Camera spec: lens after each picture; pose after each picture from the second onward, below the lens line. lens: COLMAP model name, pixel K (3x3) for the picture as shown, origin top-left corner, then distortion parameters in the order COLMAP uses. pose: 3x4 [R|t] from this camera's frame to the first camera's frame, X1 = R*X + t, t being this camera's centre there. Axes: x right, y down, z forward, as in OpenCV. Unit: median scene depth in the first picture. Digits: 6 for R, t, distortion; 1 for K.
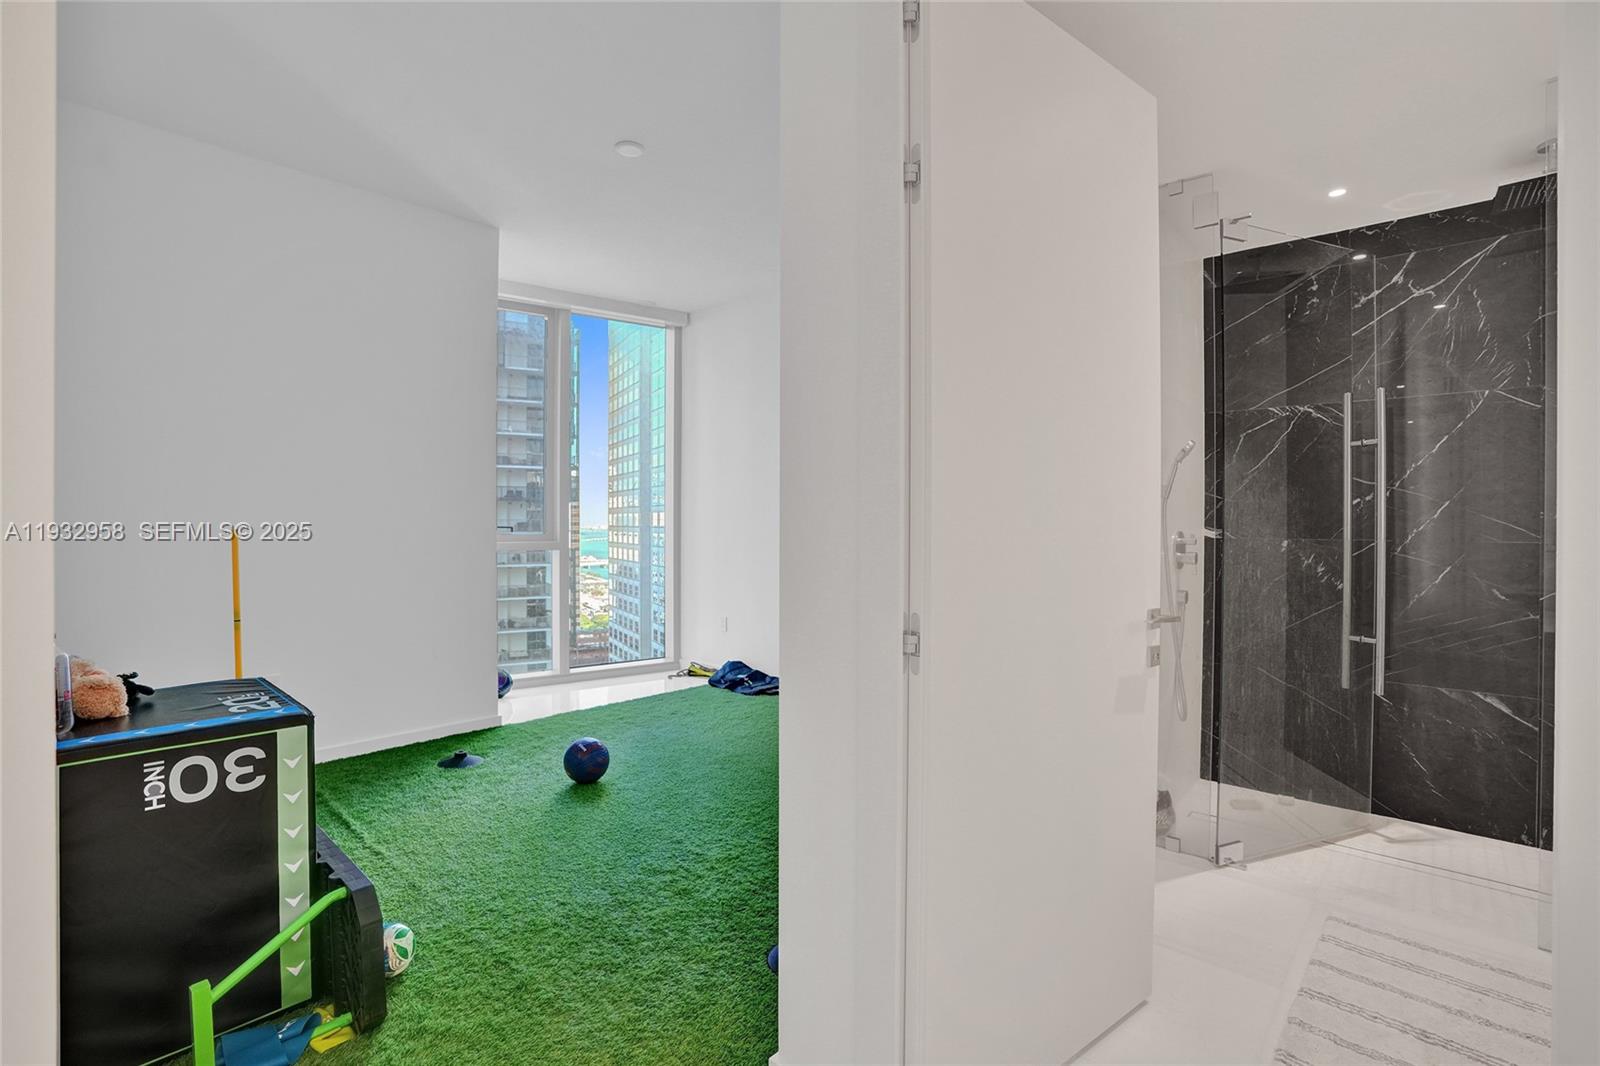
lens RADIAL K [[746.8, 0, 796.6], [0, 746.8, 537.6], [0, 0, 1]] dist [-0.069753, 0.030147]
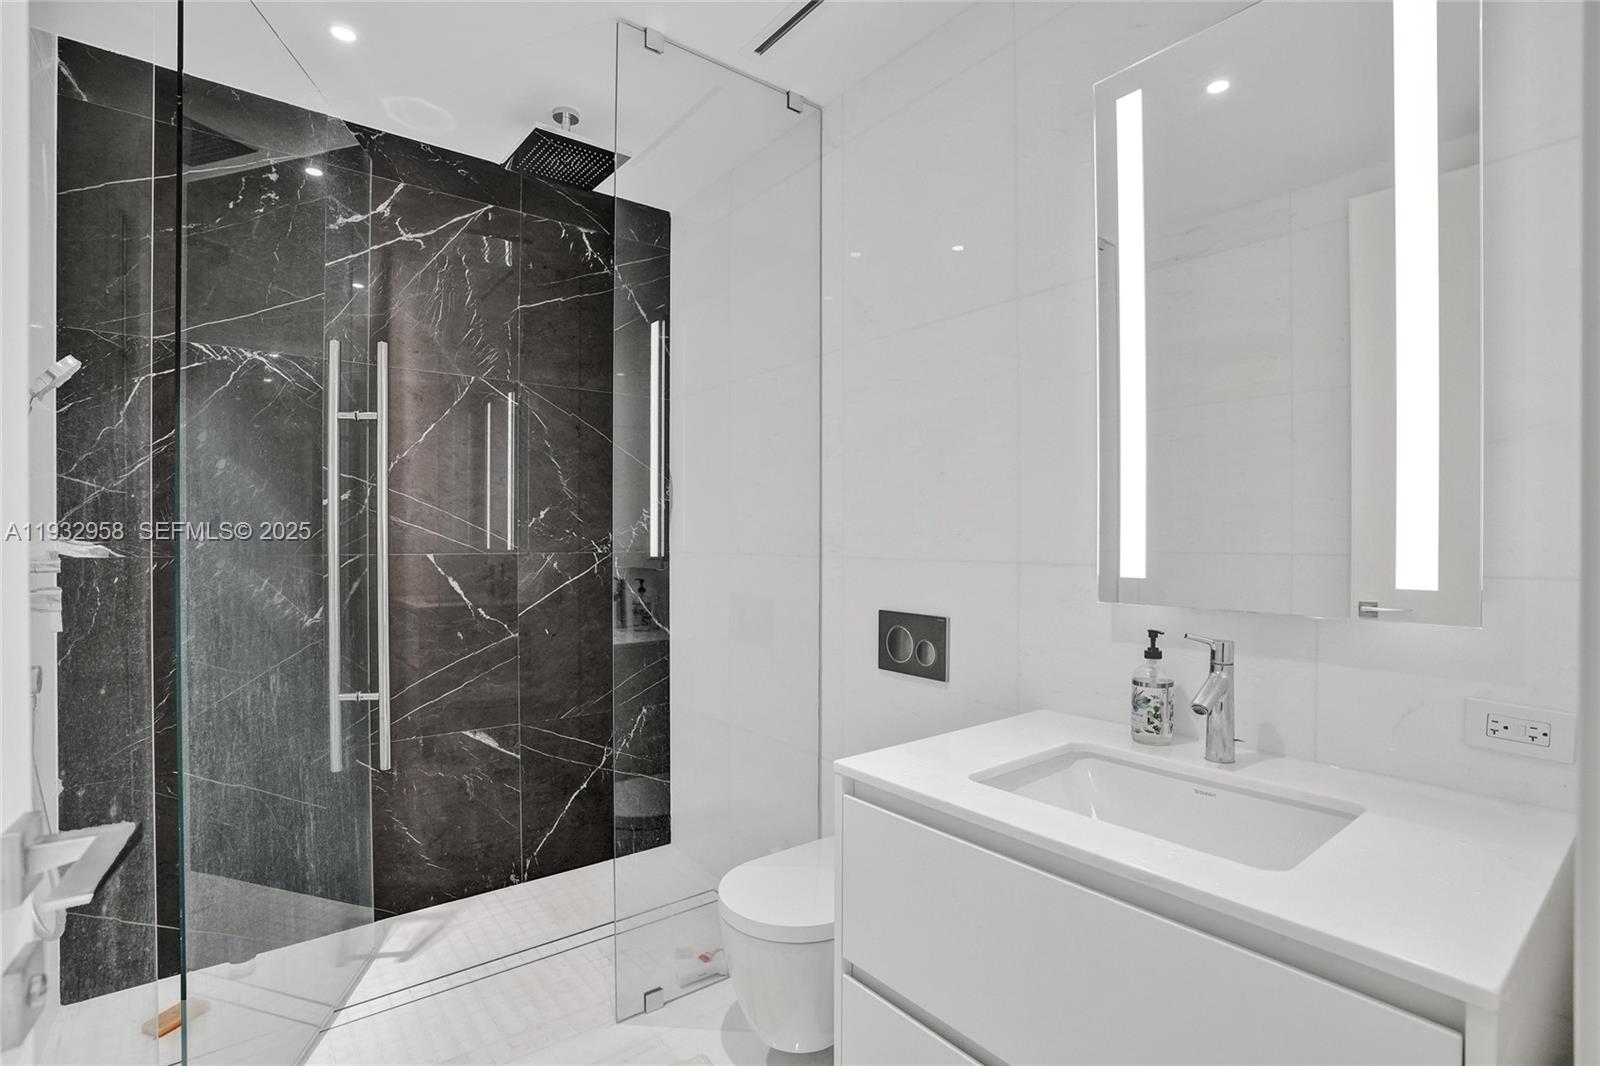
lens RADIAL K [[746.8, 0, 796.6], [0, 746.8, 537.6], [0, 0, 1]] dist [-0.069753, 0.030147]
pose [[0.158991, -0.003660, 0.987273, 0.151519], [0.016107, 0.999870, 0.001113, -0.007370], [-0.987149, 0.015725, 0.159030, 0.465740]]
